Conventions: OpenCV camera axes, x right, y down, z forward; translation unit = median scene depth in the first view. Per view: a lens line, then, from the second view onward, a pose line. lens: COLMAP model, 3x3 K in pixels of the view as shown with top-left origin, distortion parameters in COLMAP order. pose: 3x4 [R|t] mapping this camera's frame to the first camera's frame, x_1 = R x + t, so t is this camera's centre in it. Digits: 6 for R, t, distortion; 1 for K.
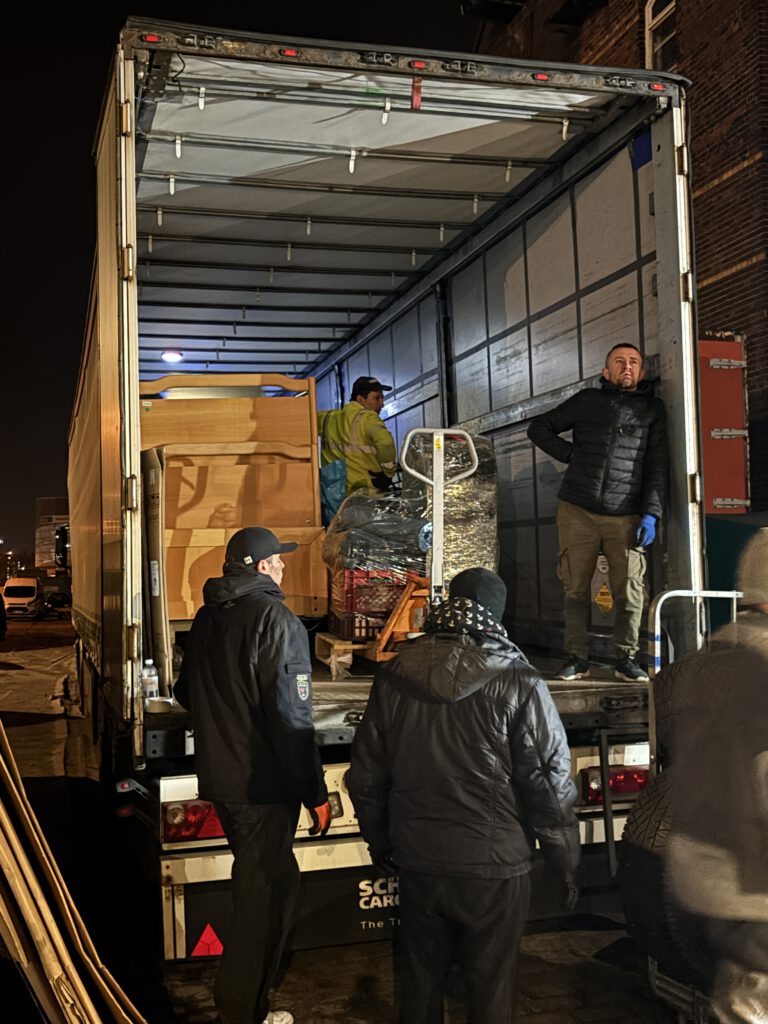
lens RADIAL K [[1174.8, 0, 399.8], [0, 1174.8, 502.4], [0, 0, 1]] dist [0.033159, 0.000000]
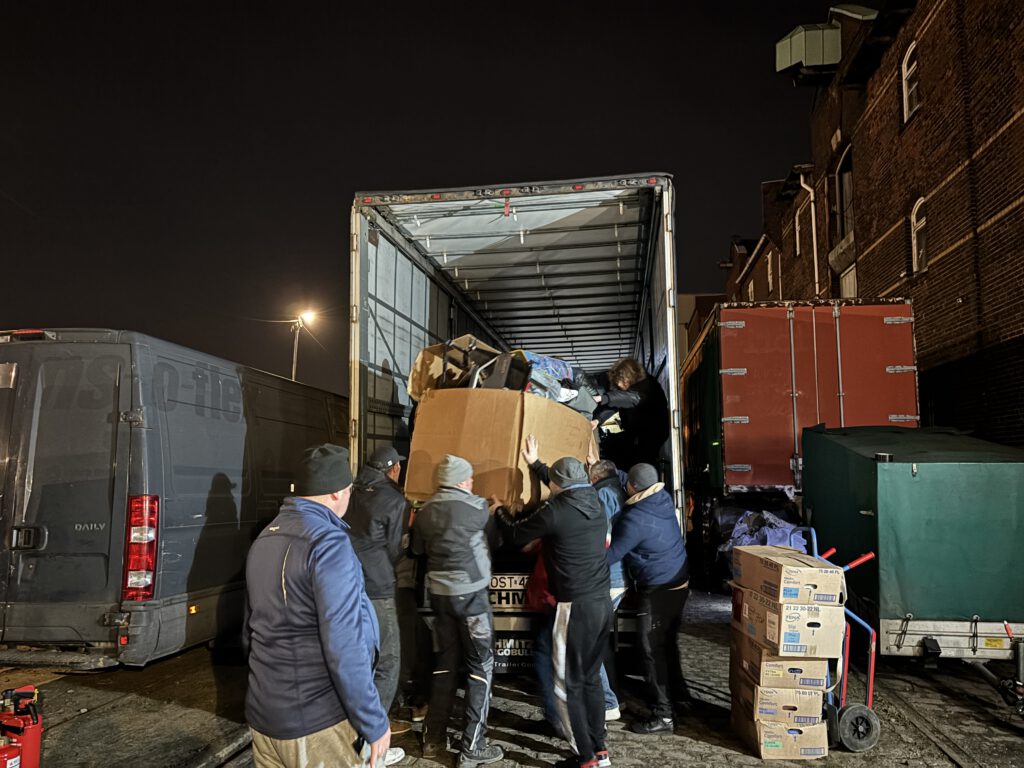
lens RADIAL K [[770.2, 0, 516.4], [0, 770.2, 380.3], [0, 0, 1]] dist [0.029698, -0.026583]
pose [[0.912360, -0.033255, -0.408036, 0.412093], [0.016341, 0.998859, -0.044868, -0.018218], [0.409062, 0.034268, 0.911863, -0.065909]]
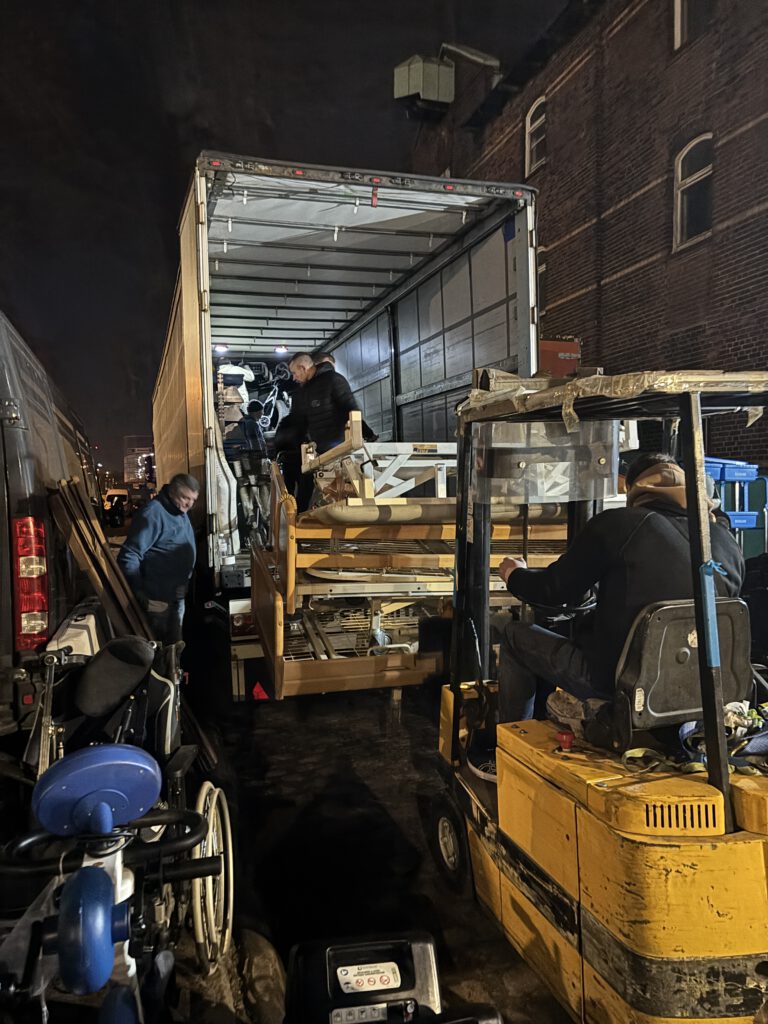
lens RADIAL K [[770.2, 0, 396.5], [0, 770.2, 509.2], [0, 0, 1]] dist [0.029698, -0.026583]
pose [[0.999269, -0.001111, 0.038221, 0.002272], [-0.002280, 0.996068, 0.088563, -0.002522], [-0.038170, -0.088585, 0.995337, -0.107855]]
